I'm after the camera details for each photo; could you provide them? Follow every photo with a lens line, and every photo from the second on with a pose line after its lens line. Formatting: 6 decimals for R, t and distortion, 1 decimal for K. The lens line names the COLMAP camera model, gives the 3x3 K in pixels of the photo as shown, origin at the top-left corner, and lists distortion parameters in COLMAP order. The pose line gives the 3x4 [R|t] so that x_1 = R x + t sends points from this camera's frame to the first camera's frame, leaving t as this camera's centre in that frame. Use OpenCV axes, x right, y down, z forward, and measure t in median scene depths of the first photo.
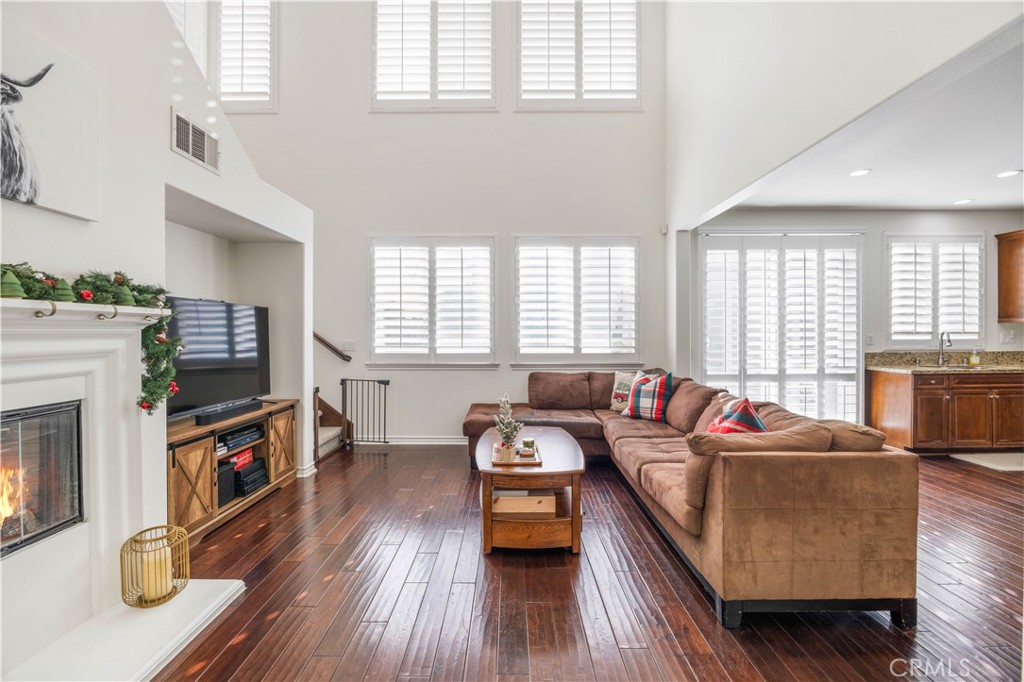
lens RADIAL K [[428.6, 0, 510.7], [0, 428.6, 333.6], [0, 0, 1]] dist [-0.005322, -0.000371]
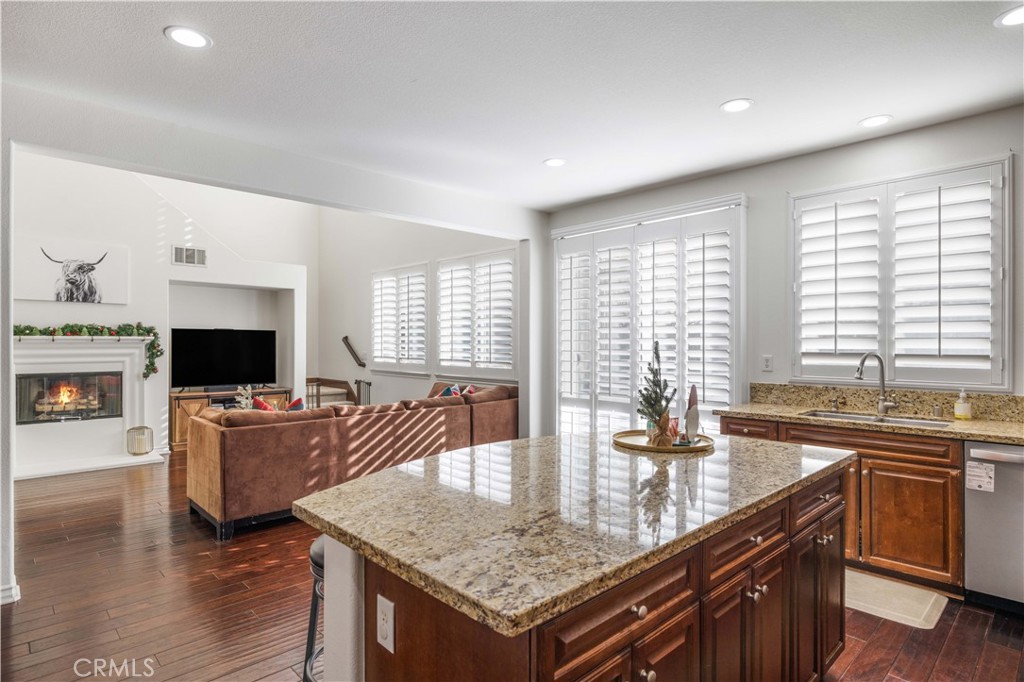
lens RADIAL K [[541.9, 0, 508.4], [0, 541.9, 341.6], [0, 0, 1]] dist [-0.001286, -0.001903]
pose [[0.691942, 0.002760, -0.721948, 1.188062], [-0.006181, 0.999979, -0.002101, -0.015377], [0.721926, 0.005916, 0.691944, 0.151483]]
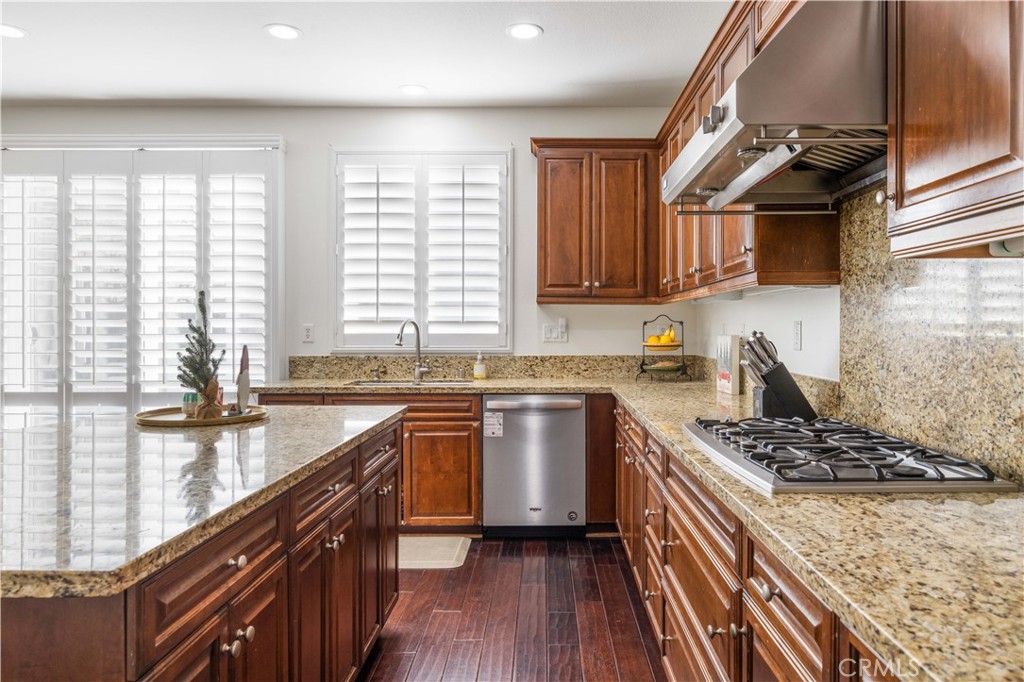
lens RADIAL K [[679.4, 0, 540.6], [0, 679.4, 323.6], [0, 0, 1]] dist [-0.004518, 0.001803]
pose [[0.999981, 0.005951, 0.001589, 1.176135], [-0.005935, 0.999937, -0.009567, 0.007985], [-0.001646, 0.009558, 0.999953, 0.091736]]
